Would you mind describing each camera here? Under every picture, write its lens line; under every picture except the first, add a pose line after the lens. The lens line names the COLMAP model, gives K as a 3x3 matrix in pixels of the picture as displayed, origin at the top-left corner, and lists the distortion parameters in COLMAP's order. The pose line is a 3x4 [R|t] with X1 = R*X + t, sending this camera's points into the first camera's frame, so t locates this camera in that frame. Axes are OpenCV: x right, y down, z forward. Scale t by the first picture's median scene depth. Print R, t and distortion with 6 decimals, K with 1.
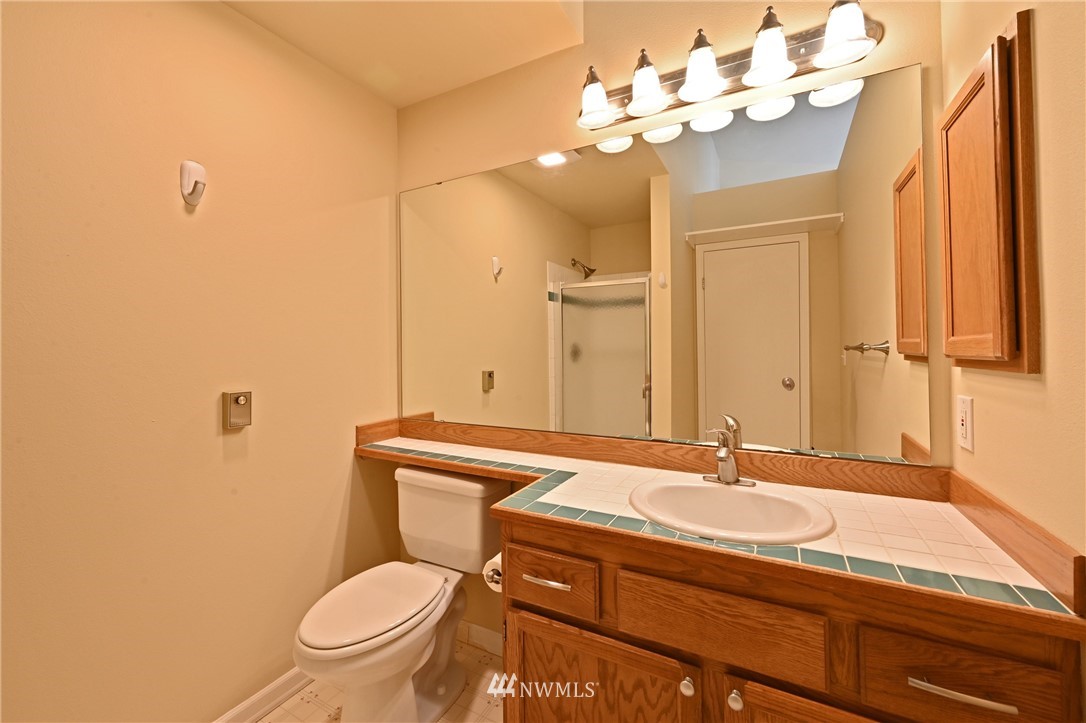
lens RADIAL K [[441.3, 0, 542.8], [0, 441.3, 344.7], [0, 0, 1]] dist [-0.000885, 0.000062]
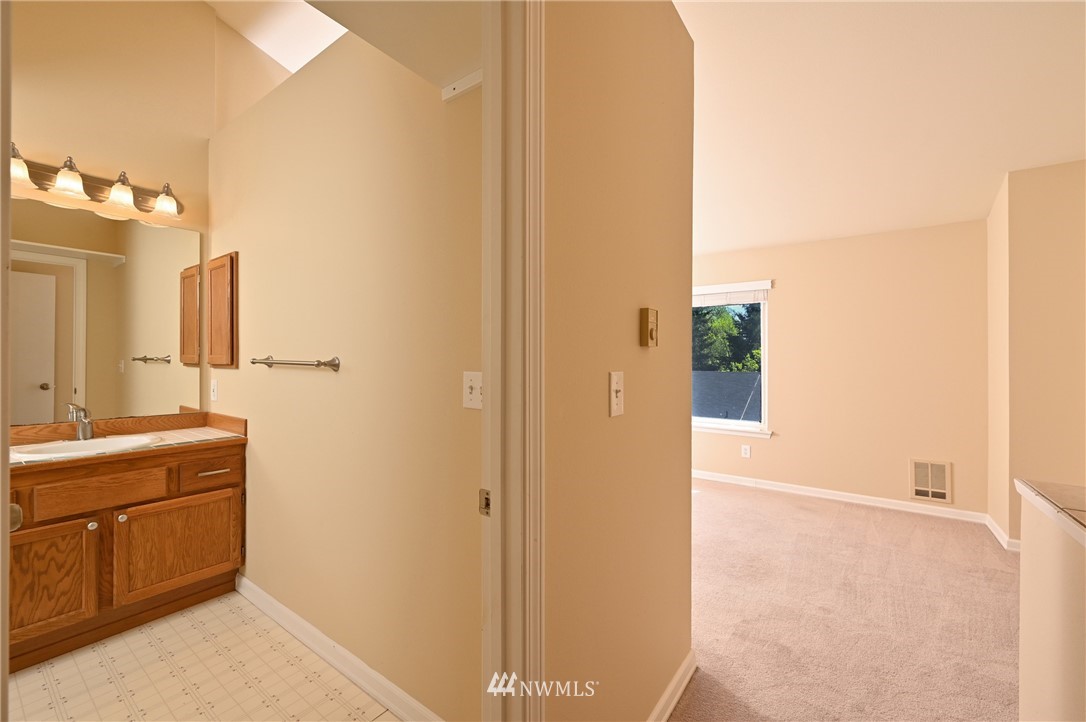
lens RADIAL K [[432.2, 0, 544.9], [0, 432.2, 361.2], [0, 0, 1]] dist [-0.000499, -0.000161]
pose [[0.126364, 0.006558, 0.991962, -1.299618], [-0.020178, 0.999788, -0.004039, -0.015940], [-0.991779, -0.019506, 0.126469, -1.224135]]
